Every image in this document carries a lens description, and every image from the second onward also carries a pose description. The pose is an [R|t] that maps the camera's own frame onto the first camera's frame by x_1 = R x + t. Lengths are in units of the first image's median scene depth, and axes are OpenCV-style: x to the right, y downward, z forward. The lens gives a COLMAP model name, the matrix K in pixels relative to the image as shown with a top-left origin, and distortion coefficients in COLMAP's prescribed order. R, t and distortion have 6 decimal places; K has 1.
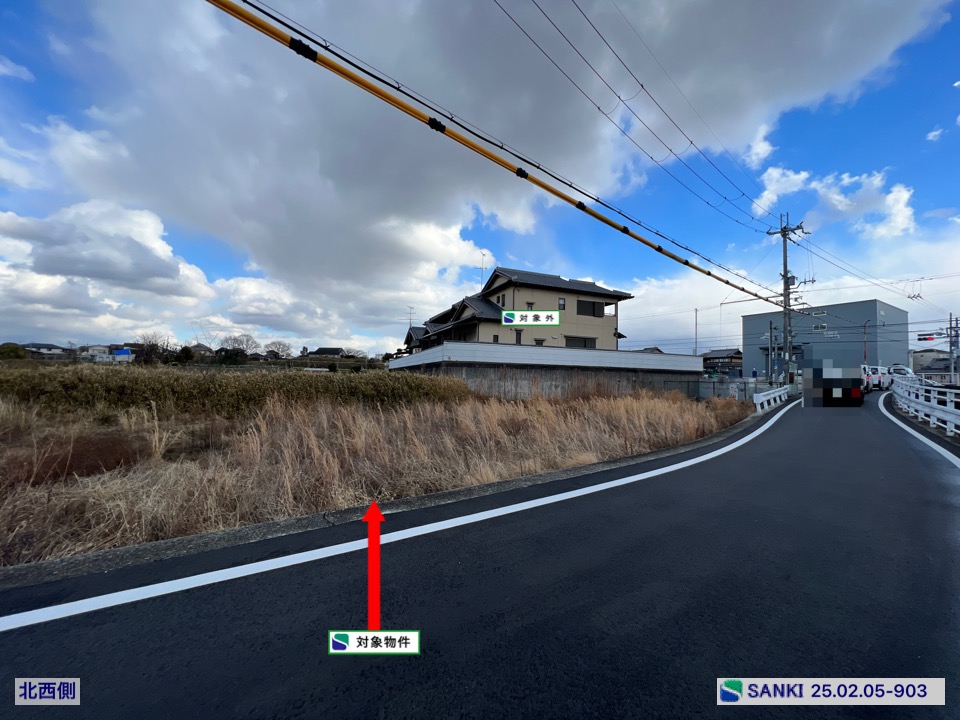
lens RADIAL K [[387.8, 0, 487.4], [0, 387.8, 383.9], [0, 0, 1]] dist [-0.003747, 0.000947]
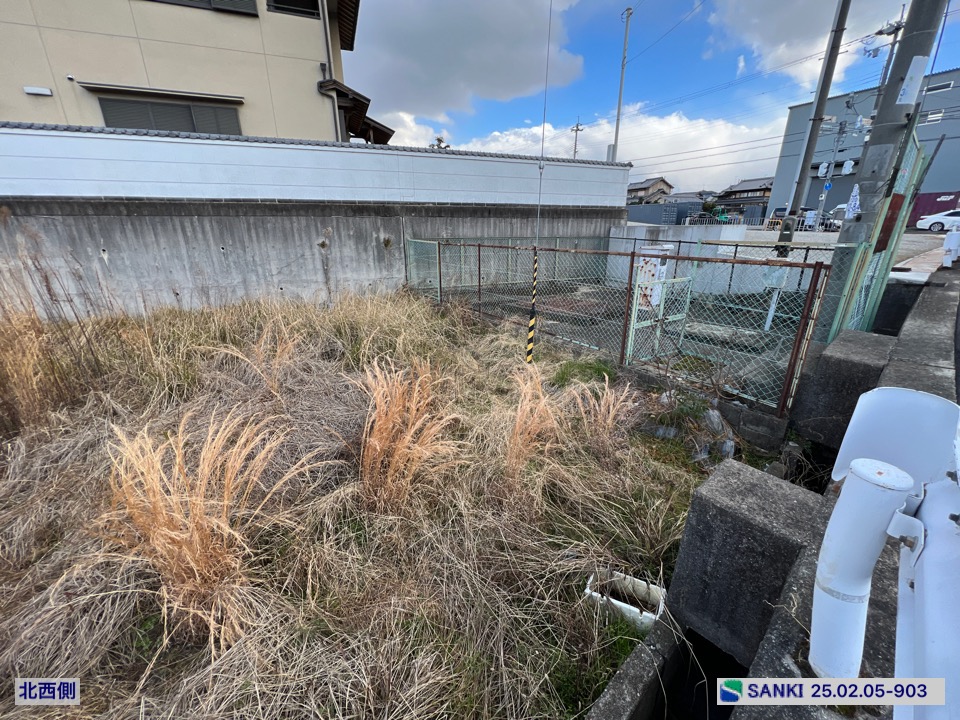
lens RADIAL K [[387.8, 0, 478.6], [0, 387.8, 359.5], [0, 0, 1]] dist [-0.003747, 0.000947]
pose [[0.998775, -0.008587, -0.048723, 0.086923], [0.023550, 0.948604, 0.315588, -0.002778], [0.043509, -0.316349, 0.947645, 0.118831]]
